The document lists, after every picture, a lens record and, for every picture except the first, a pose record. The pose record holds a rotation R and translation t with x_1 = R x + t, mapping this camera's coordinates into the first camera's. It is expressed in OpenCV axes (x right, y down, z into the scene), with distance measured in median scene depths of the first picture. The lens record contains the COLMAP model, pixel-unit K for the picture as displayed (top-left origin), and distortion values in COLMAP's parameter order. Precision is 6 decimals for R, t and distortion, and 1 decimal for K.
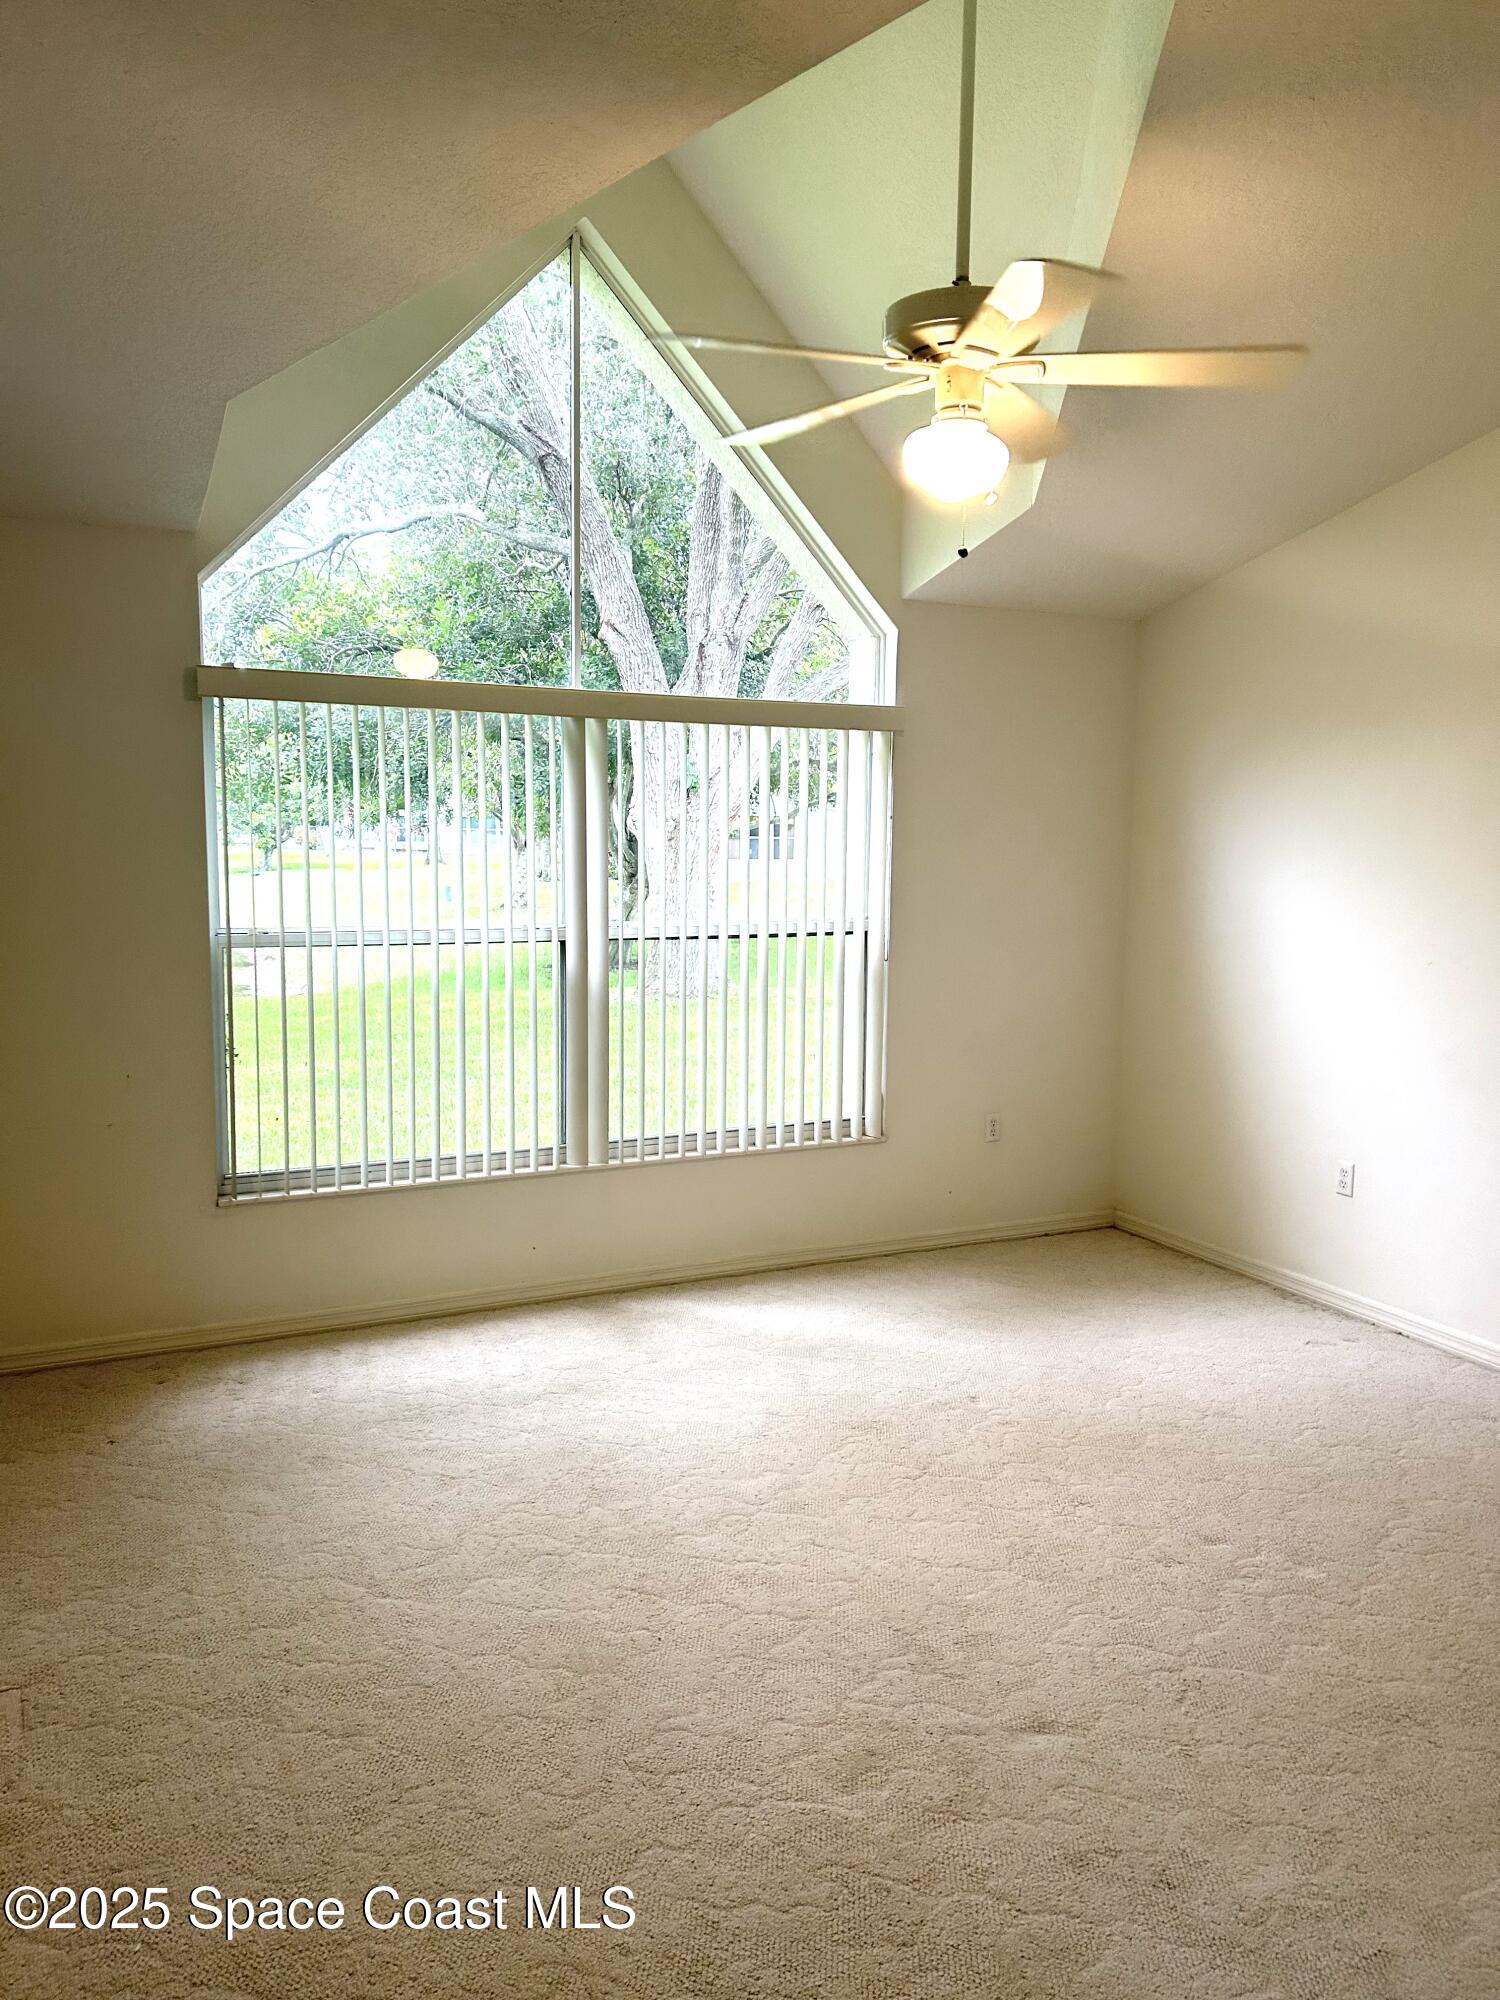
lens RADIAL K [[1513.4, 0, 768.0], [0, 1513.4, 999.4], [0, 0, 1]] dist [0.066212, -0.083447]
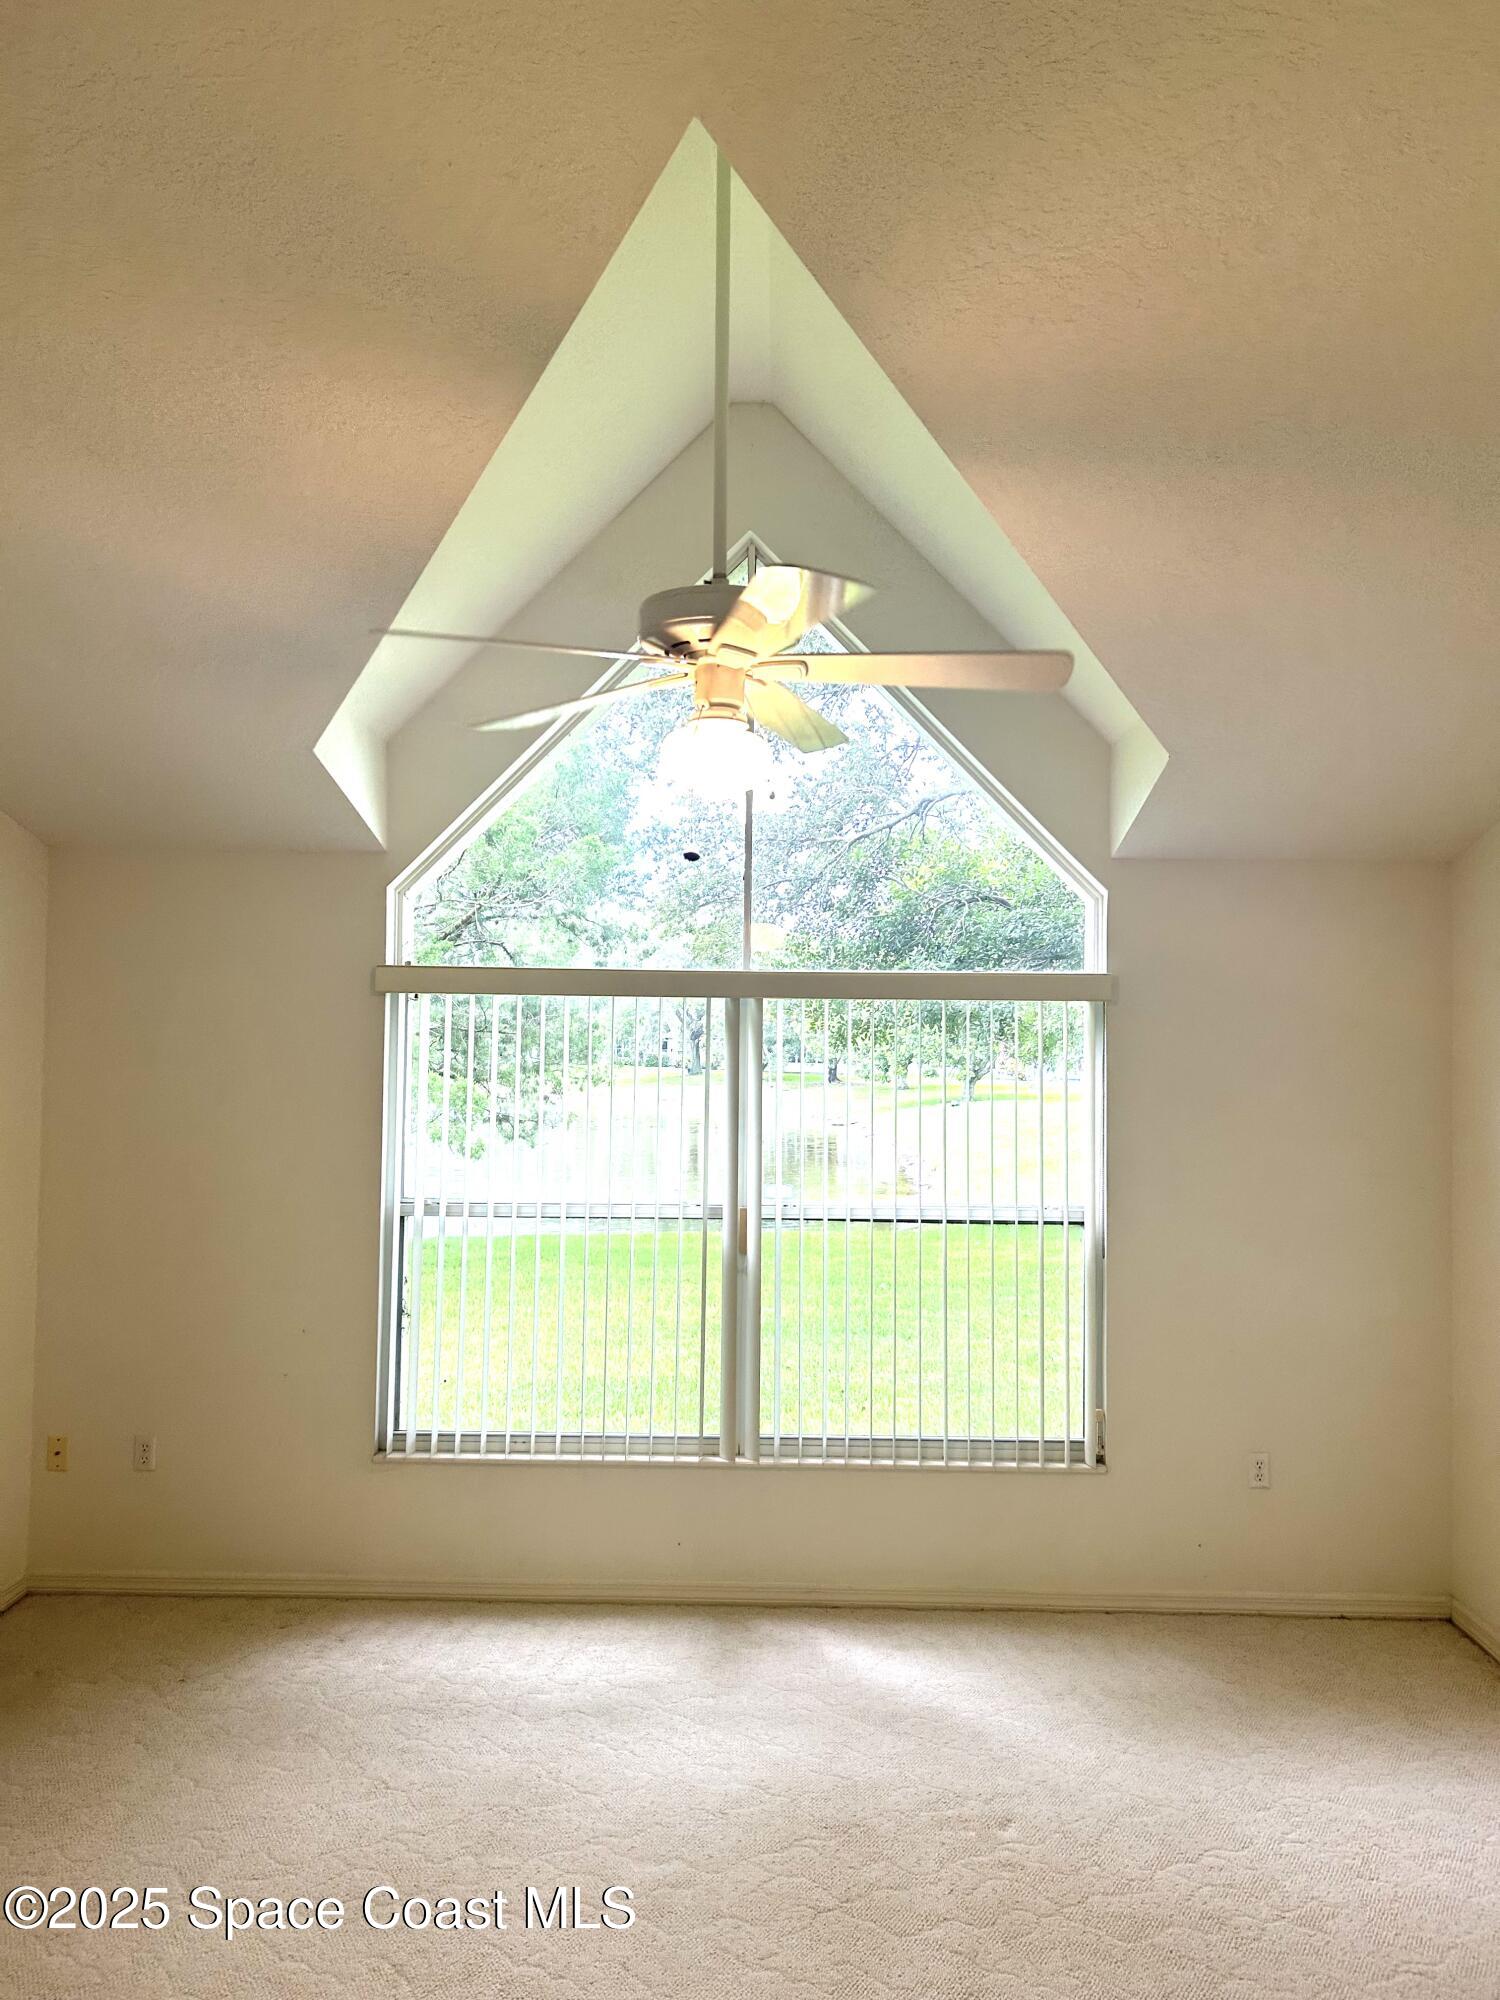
lens RADIAL K [[1513.4, 0, 747.5], [0, 1513.4, 1001.5], [0, 0, 1]] dist [0.066212, -0.083447]
pose [[0.886922, -0.016373, -0.461630, 0.366834], [-0.052834, 0.989217, -0.136596, -0.050275], [0.458888, 0.145540, 0.876493, 0.136163]]
